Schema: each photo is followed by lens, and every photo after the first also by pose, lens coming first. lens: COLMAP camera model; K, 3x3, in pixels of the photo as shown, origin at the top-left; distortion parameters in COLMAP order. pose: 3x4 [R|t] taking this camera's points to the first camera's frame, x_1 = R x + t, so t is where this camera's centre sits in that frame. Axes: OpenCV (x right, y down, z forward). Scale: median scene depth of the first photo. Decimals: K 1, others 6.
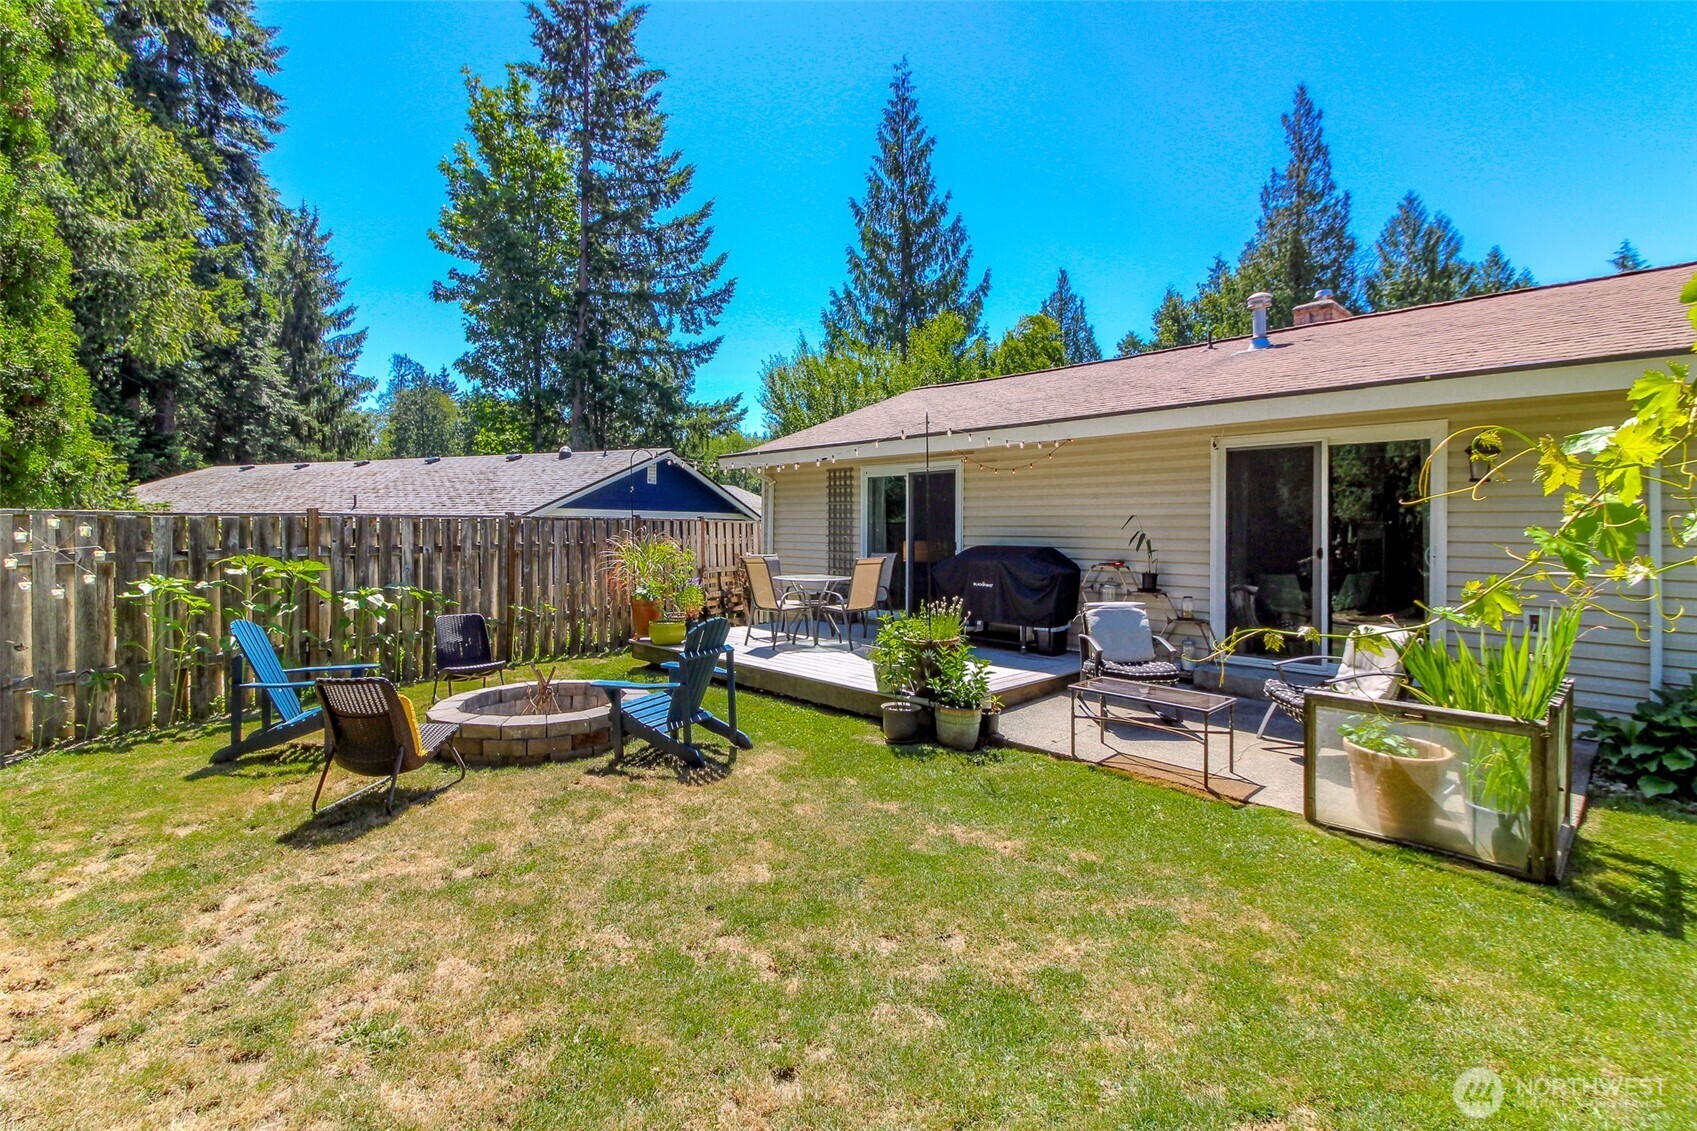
lens RADIAL K [[803.4, 0, 898.0], [0, 803.4, 525.9], [0, 0, 1]] dist [-0.002274, -0.001107]
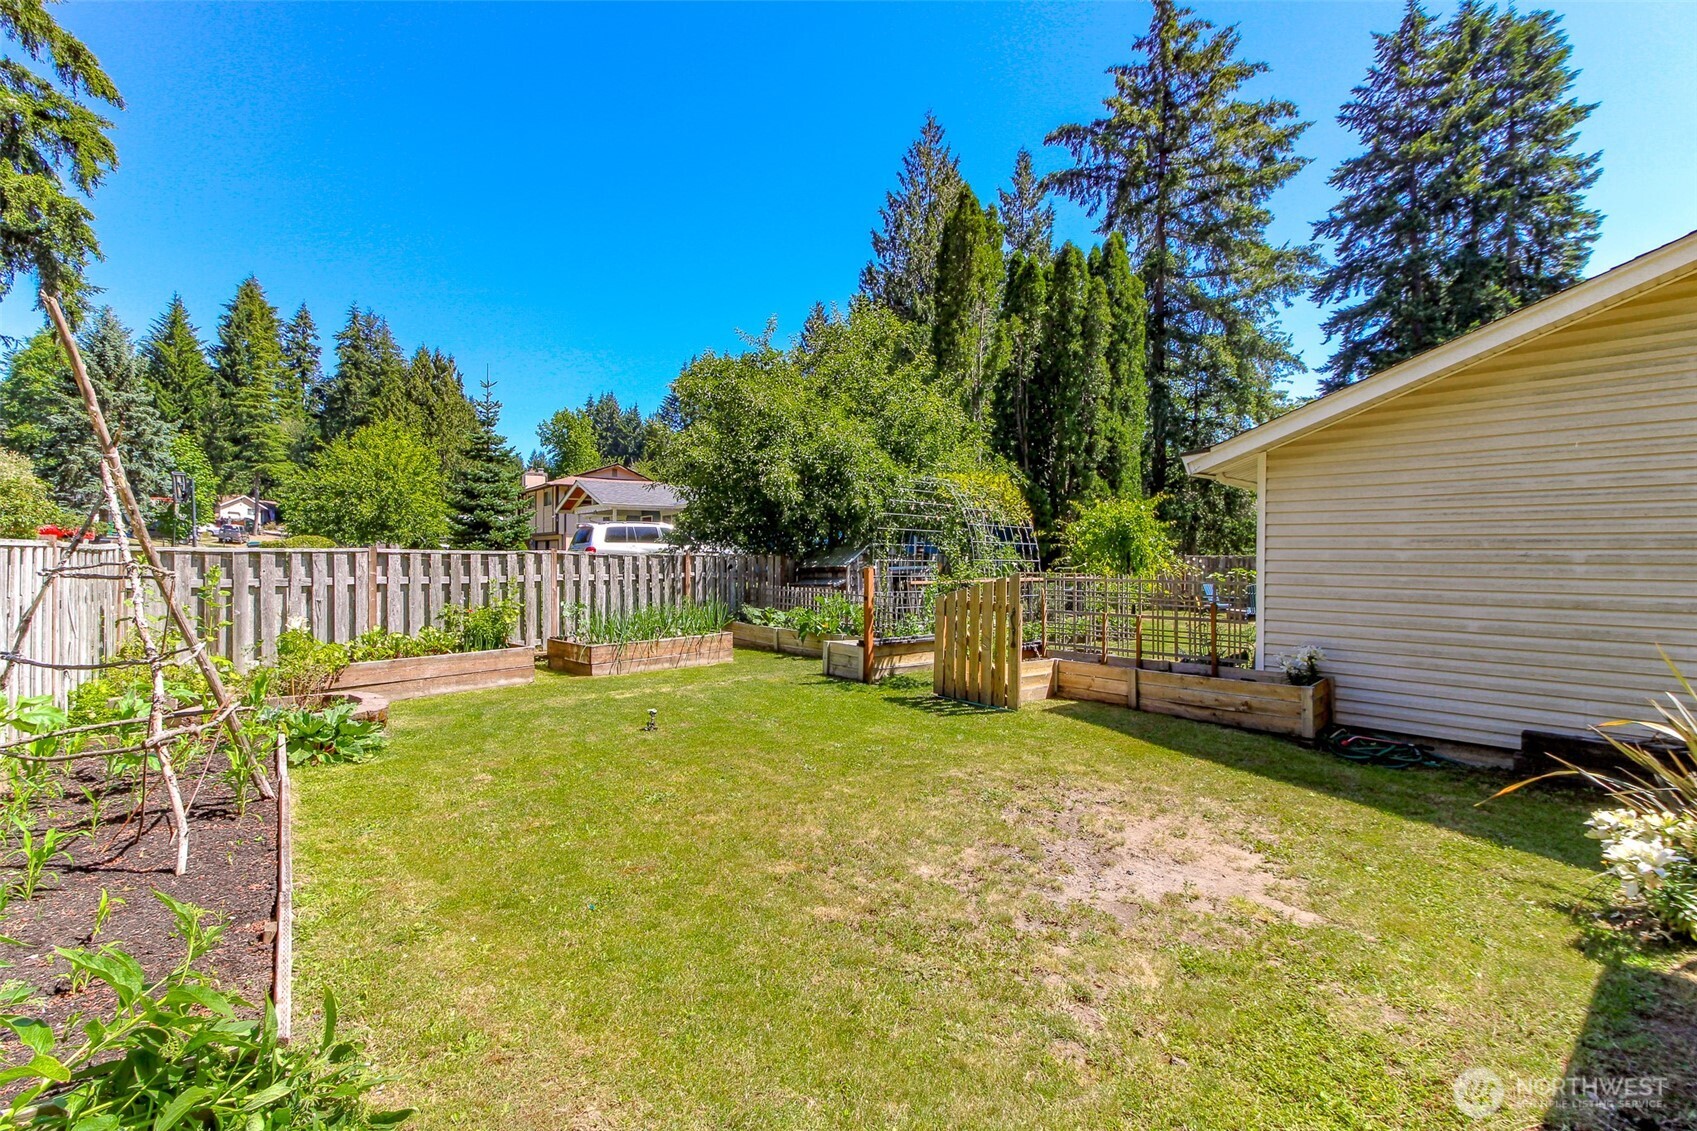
lens RADIAL K [[782.0, 0, 816.0], [0, 782.0, 551.5], [0, 0, 1]] dist [-0.003583, -0.001324]
pose [[-0.089789, -0.012109, -0.995887, 0.516133], [-0.001644, 0.999927, -0.012010, 0.001348], [0.995959, 0.000559, -0.089802, -0.086931]]
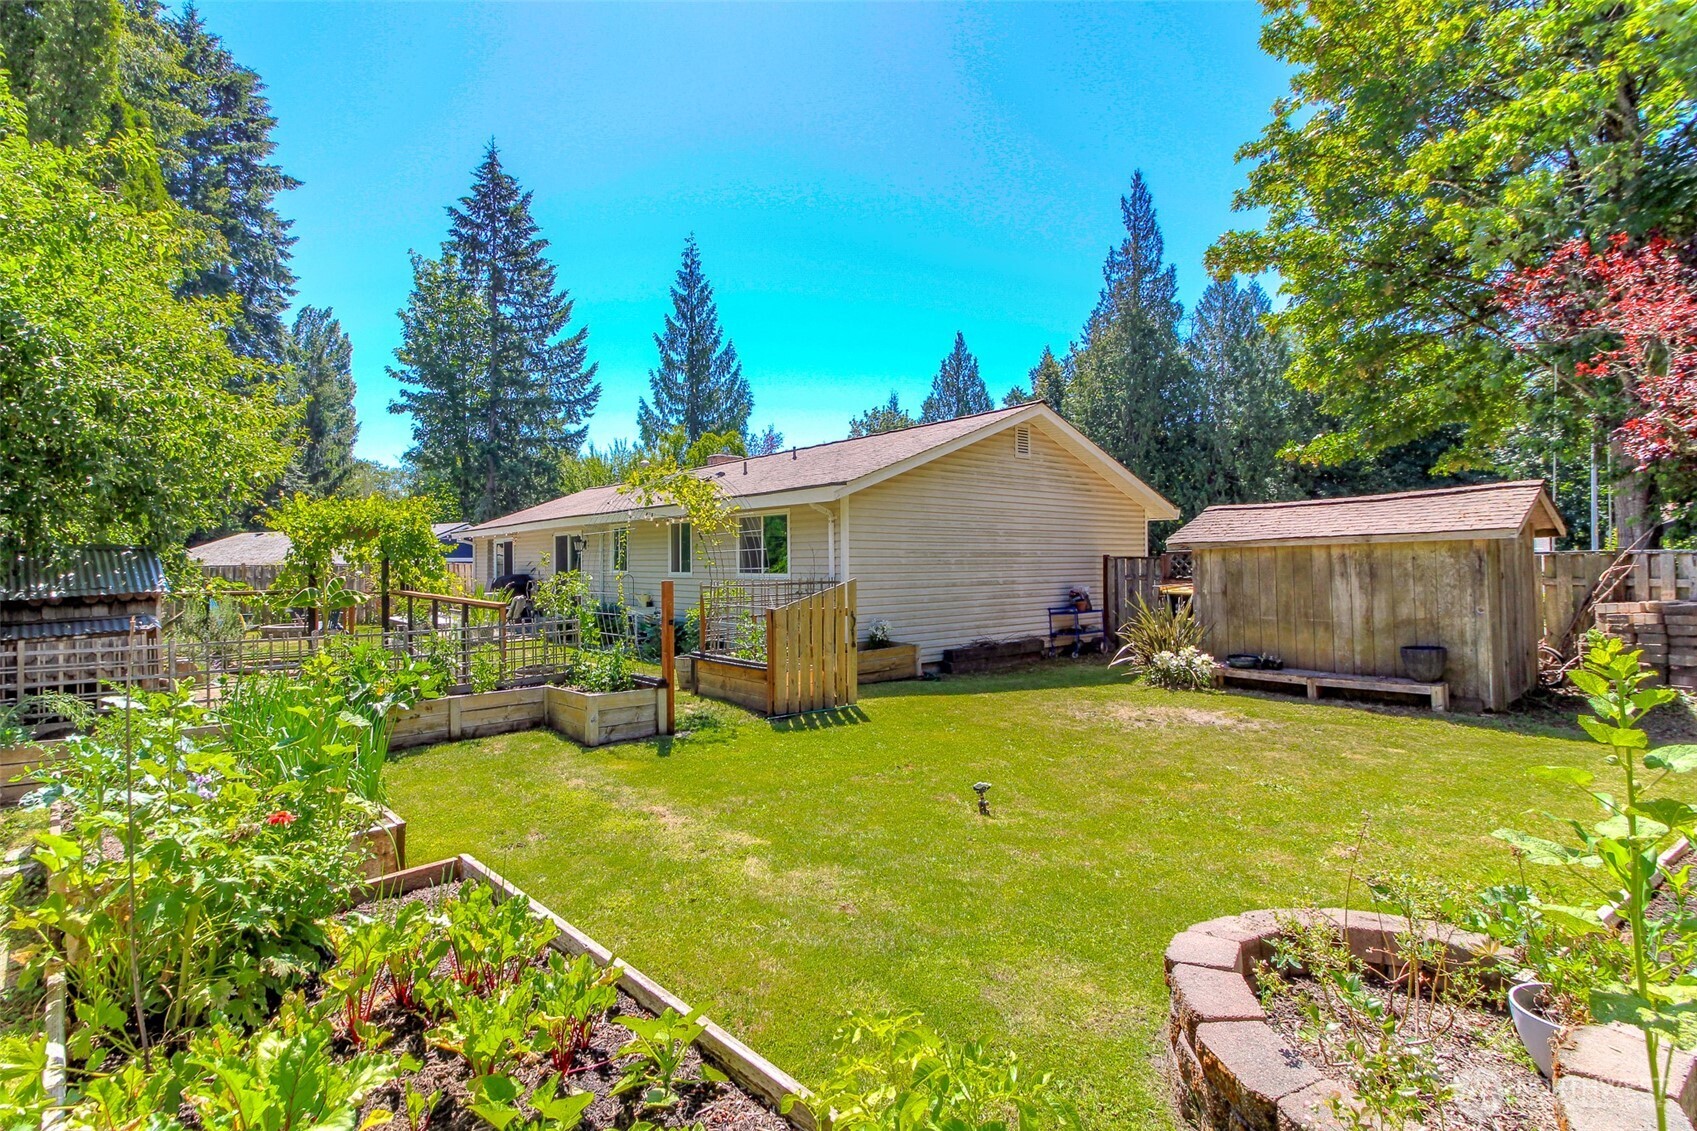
lens RADIAL K [[770.7, 0, 815.4], [0, 770.7, 567.1], [0, 0, 1]] dist [-0.010836, -0.000156]
pose [[0.994492, -0.012047, -0.104122, 0.304661], [0.013062, 0.999874, 0.009069, -0.001047], [0.103999, -0.010379, 0.994523, -0.286271]]
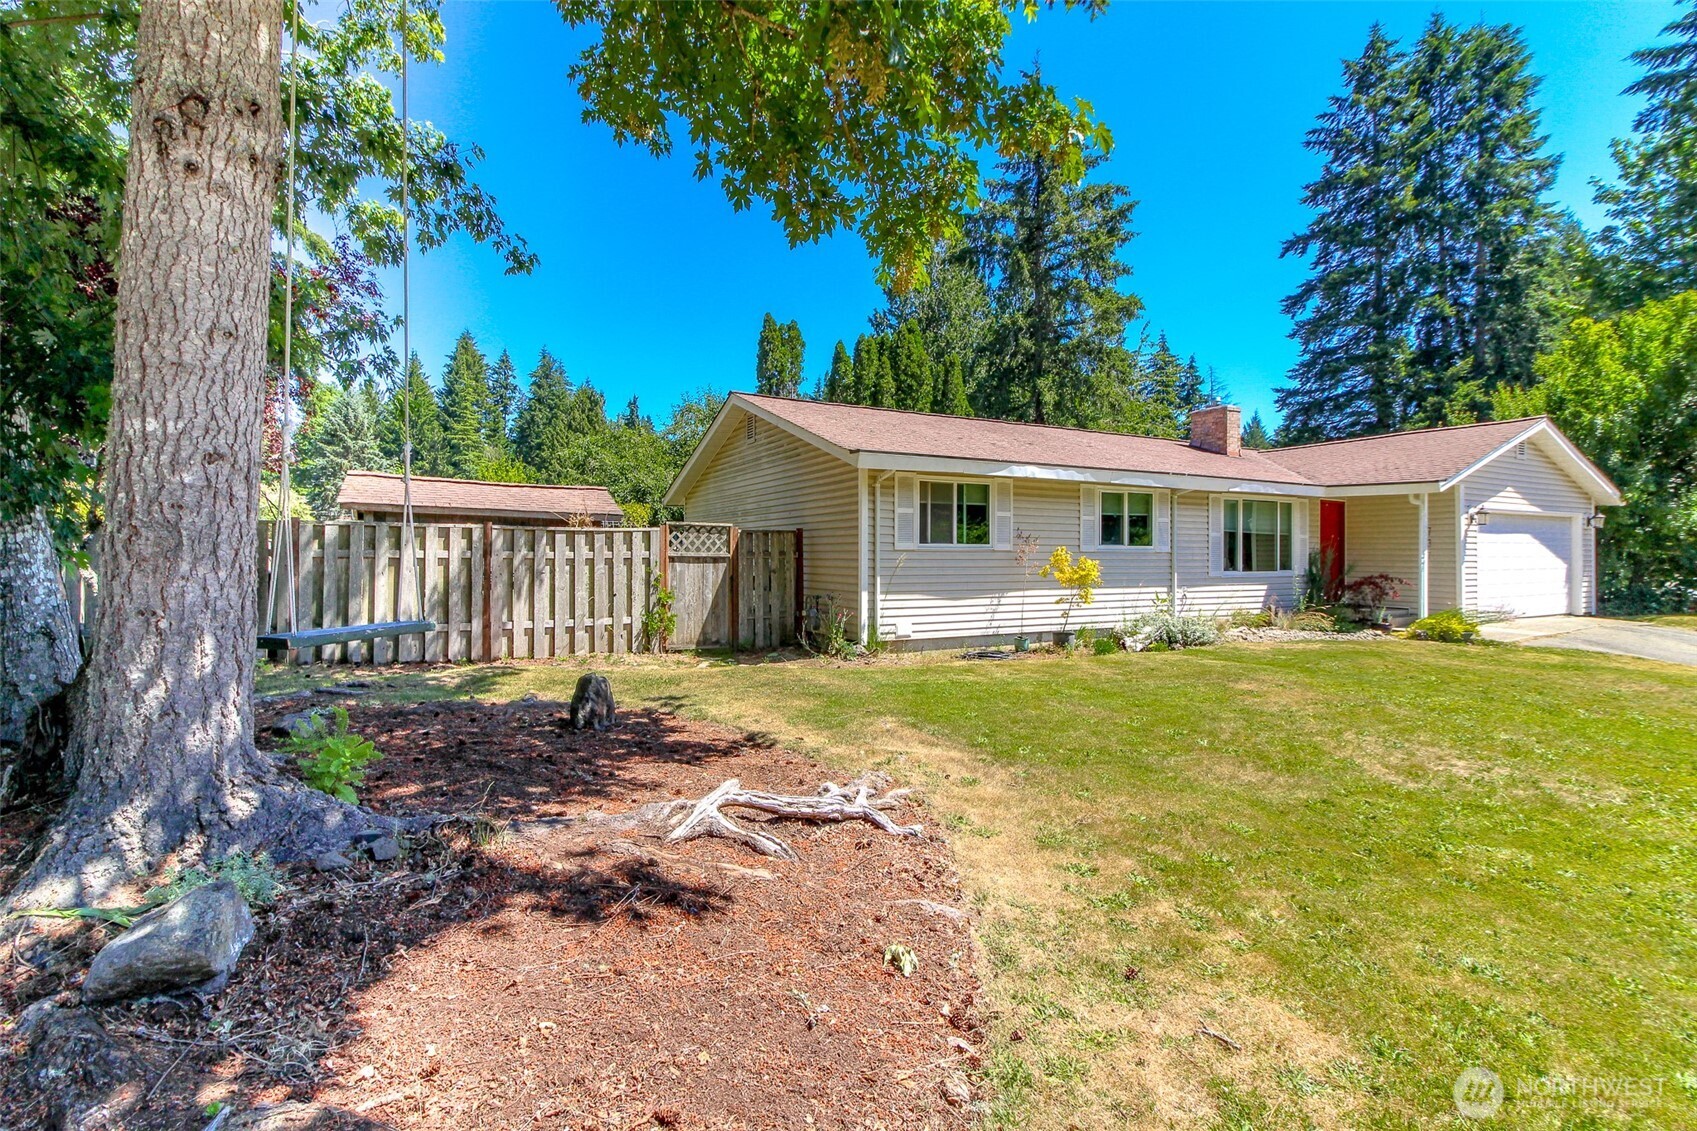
lens RADIAL K [[782.0, 0, 816.0], [0, 782.0, 551.5], [0, 0, 1]] dist [-0.003583, -0.001324]
pose [[-0.318178, -0.012535, -0.947948, 0.751966], [0.000428, 0.999911, -0.013366, 0.009827], [0.948031, -0.004659, -0.318144, 0.285780]]
